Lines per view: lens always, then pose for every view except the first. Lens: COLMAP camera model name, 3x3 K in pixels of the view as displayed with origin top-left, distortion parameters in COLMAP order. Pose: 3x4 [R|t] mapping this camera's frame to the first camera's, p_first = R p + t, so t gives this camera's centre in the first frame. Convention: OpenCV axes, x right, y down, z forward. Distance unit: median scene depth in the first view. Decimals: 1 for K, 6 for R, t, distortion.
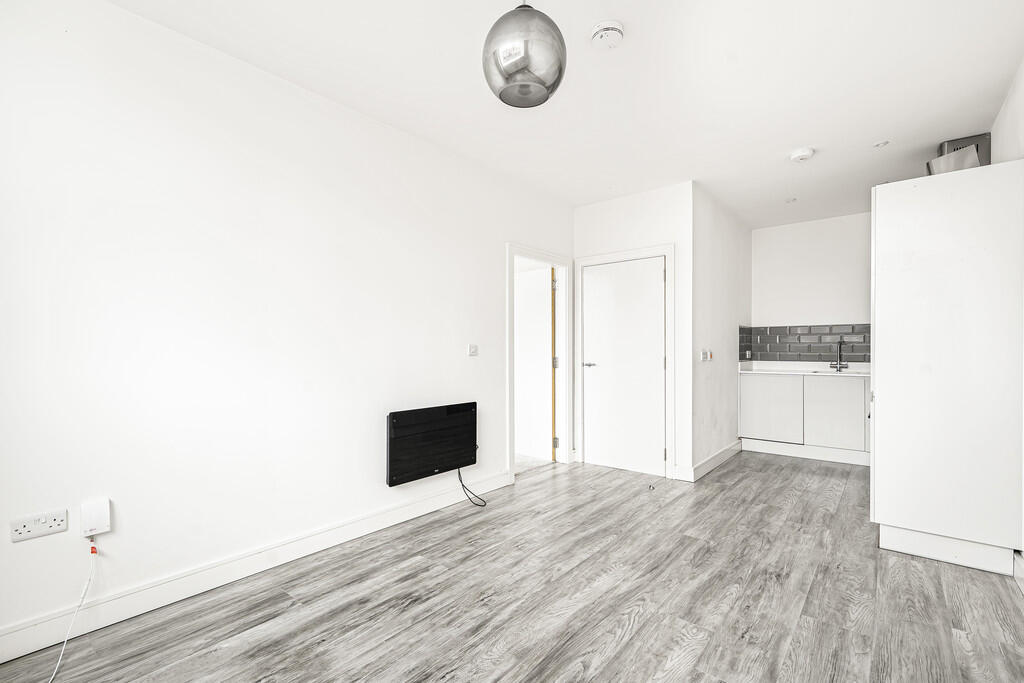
lens RADIAL K [[458.1, 0, 504.8], [0, 458.1, 348.0], [0, 0, 1]] dist [0.004392, -0.001874]
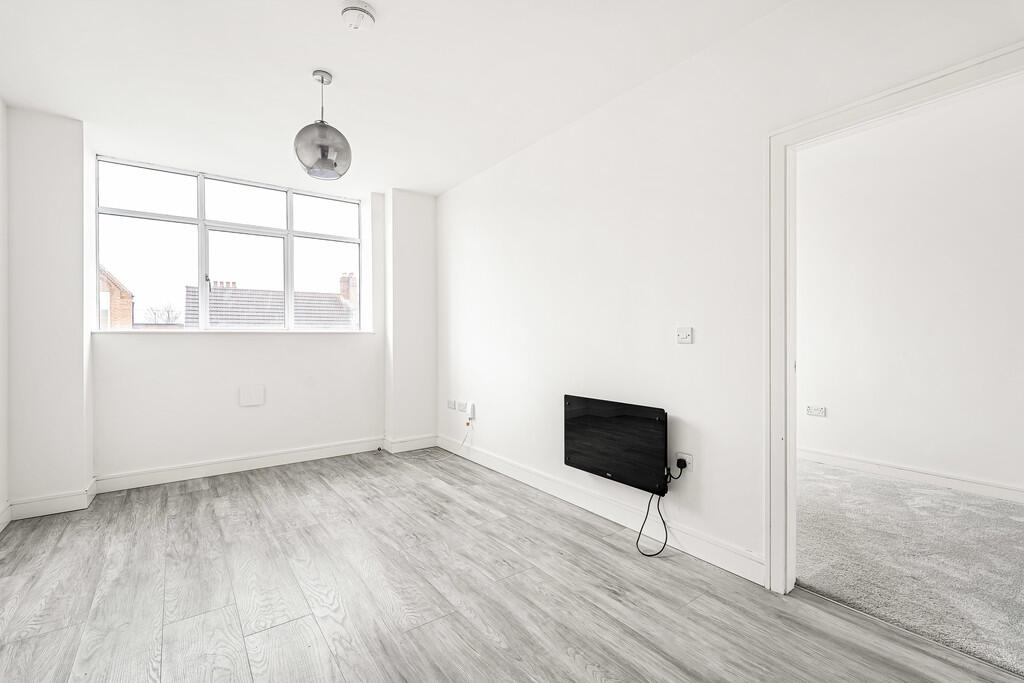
lens RADIAL K [[458.1, 0, 523.4], [0, 458.1, 337.0], [0, 0, 1]] dist [0.004392, -0.001874]
pose [[-0.220467, 0.003524, -0.975388, 0.918176], [0.004477, 0.999987, 0.002601, 0.005998], [0.975384, -0.003793, -0.220480, 1.303227]]
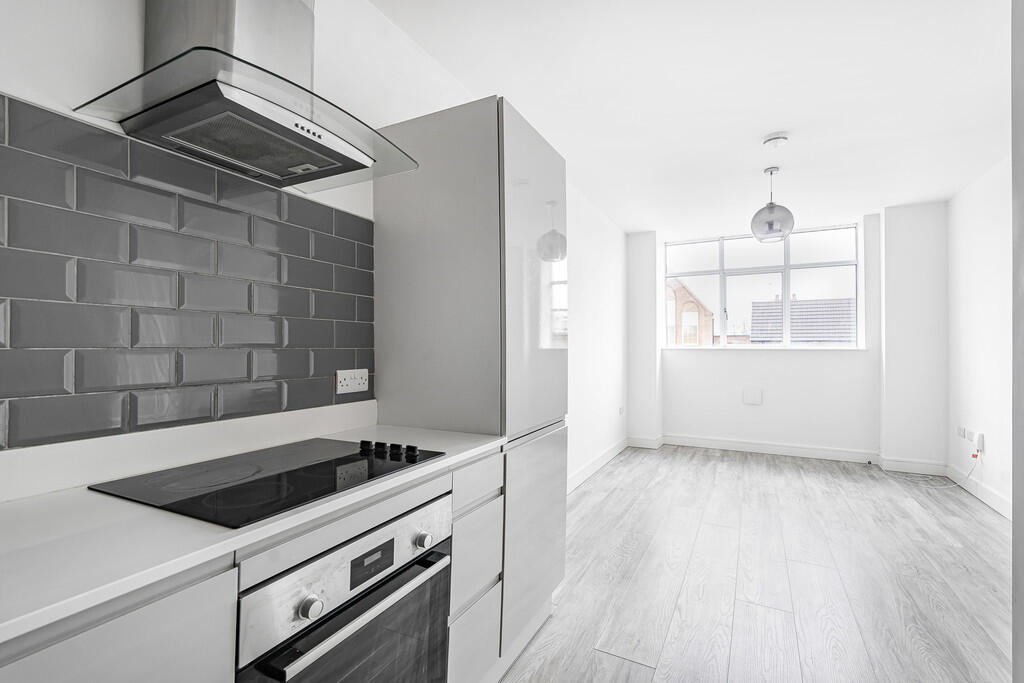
lens RADIAL K [[458.1, 0, 516.2], [0, 458.1, 337.2], [0, 0, 1]] dist [0.004392, -0.001874]
pose [[-0.975164, -0.006189, -0.221396, 1.110033], [-0.002708, 0.999868, -0.016023, -0.028739], [0.221466, -0.015025, -0.975052, 1.857592]]
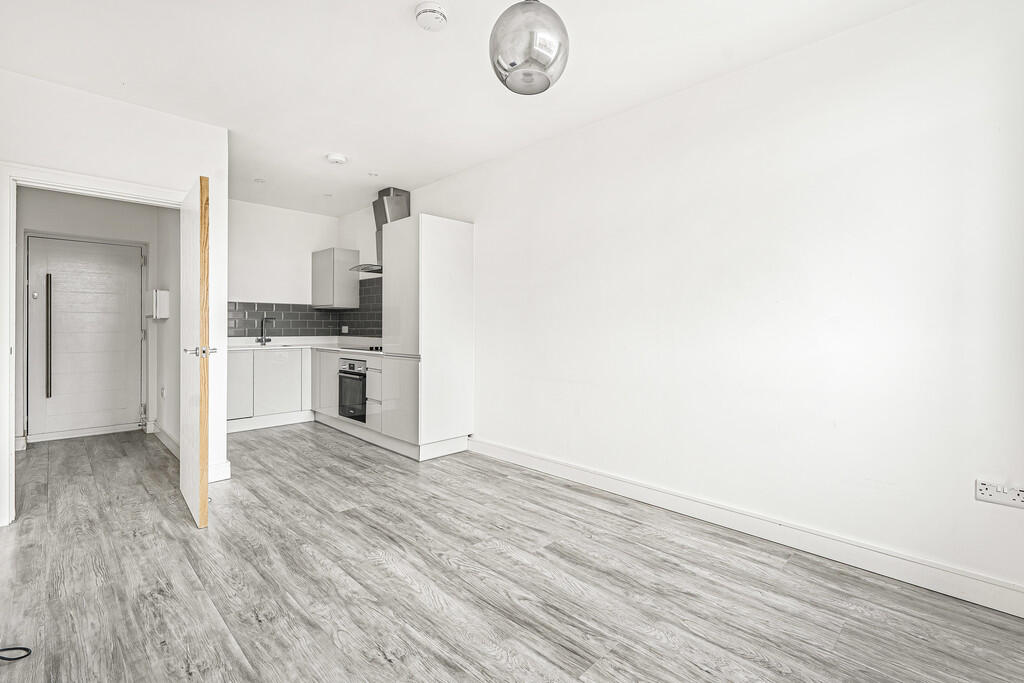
lens RADIAL K [[458.1, 0, 518.4], [0, 458.1, 331.0], [0, 0, 1]] dist [0.004392, -0.001874]
pose [[0.075266, -0.009542, 0.997118, -0.643260], [-0.006860, 0.999926, 0.010087, 0.002339], [-0.997140, -0.007600, 0.075195, 0.613889]]
